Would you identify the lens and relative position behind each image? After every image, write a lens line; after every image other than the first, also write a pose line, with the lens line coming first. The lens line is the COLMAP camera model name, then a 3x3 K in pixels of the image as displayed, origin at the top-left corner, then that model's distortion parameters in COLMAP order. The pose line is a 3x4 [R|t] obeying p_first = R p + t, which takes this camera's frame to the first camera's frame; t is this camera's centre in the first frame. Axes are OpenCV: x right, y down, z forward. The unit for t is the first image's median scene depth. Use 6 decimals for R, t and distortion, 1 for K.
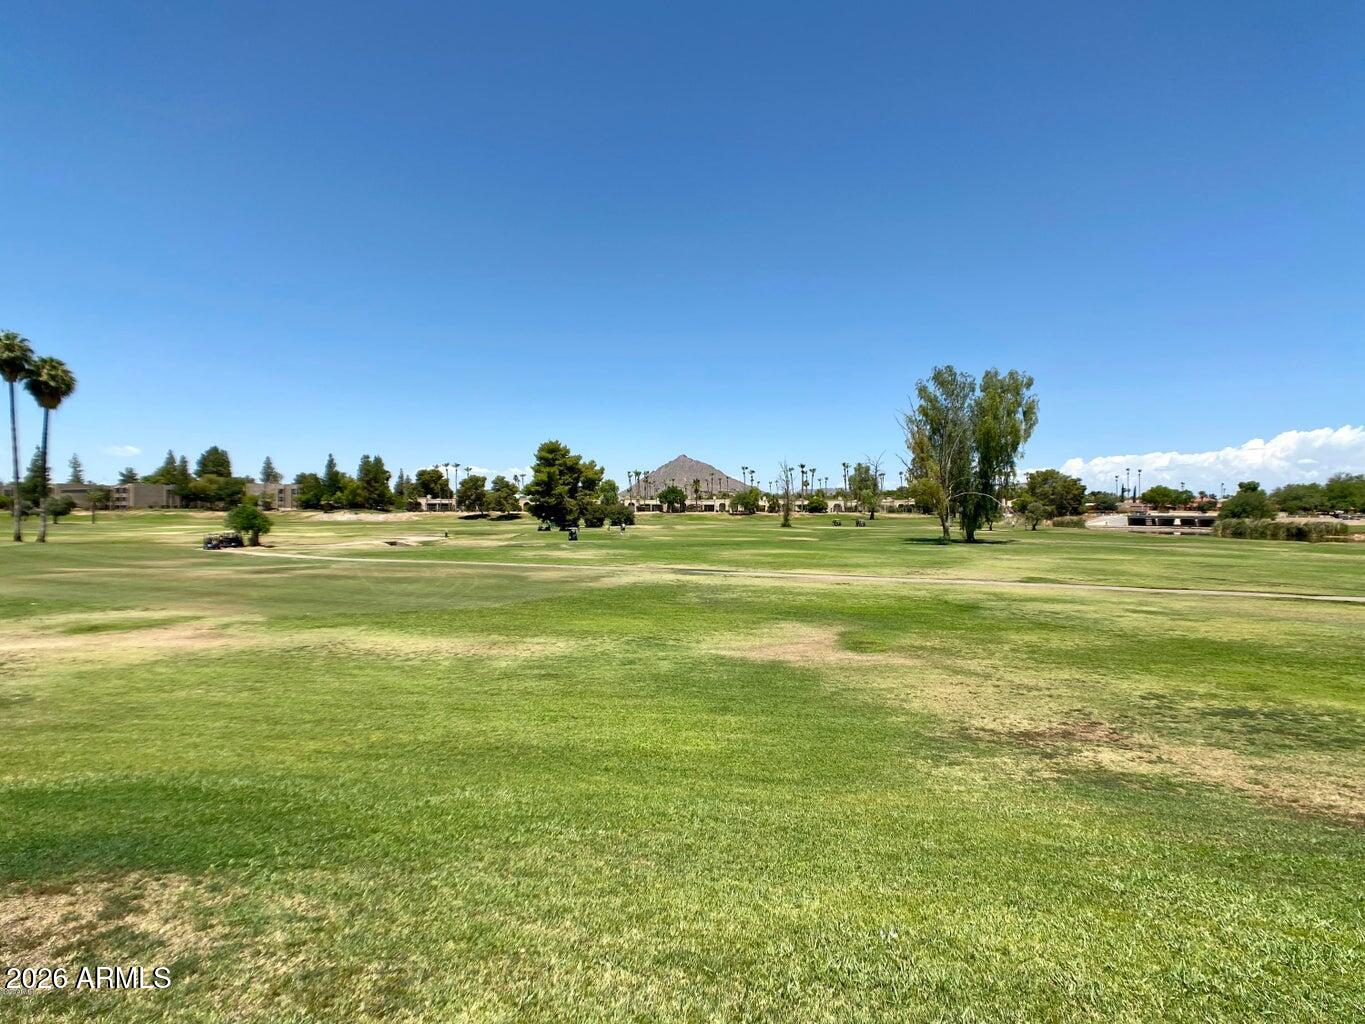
lens RADIAL K [[676.3, 0, 680.2], [0, 676.3, 506.6], [0, 0, 1]] dist [-0.019617, 0.000104]
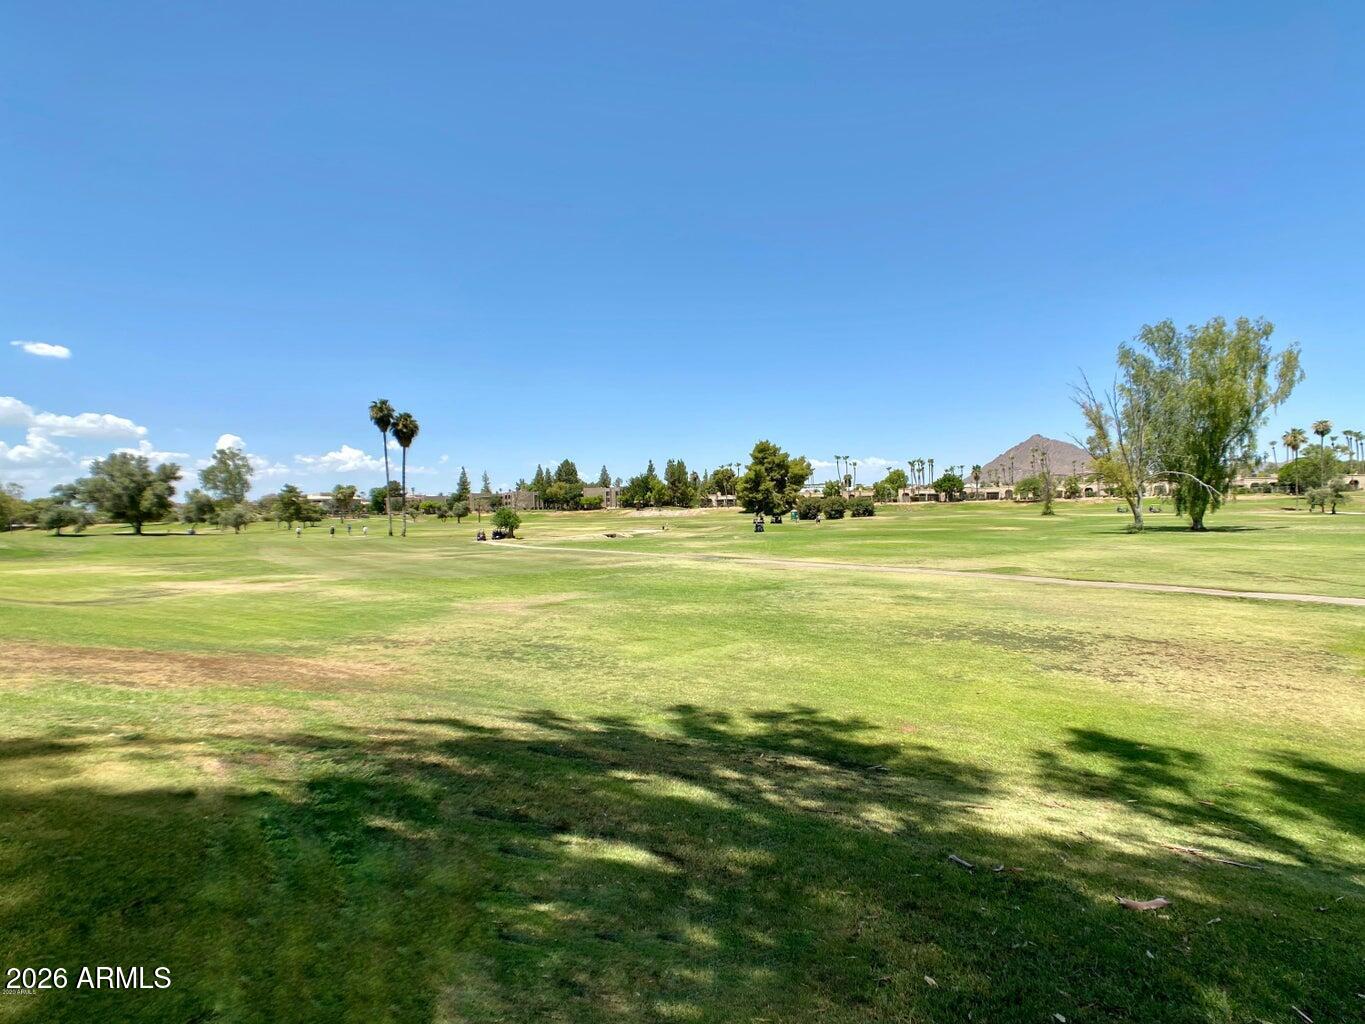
lens RADIAL K [[676.3, 0, 680.2], [0, 676.3, 506.6], [0, 0, 1]] dist [-0.019617, 0.000104]
pose [[0.874791, -0.024858, -0.483863, 0.166285], [0.030662, 0.999521, 0.004085, 0.000153], [0.483530, -0.018410, 0.875134, -0.018431]]
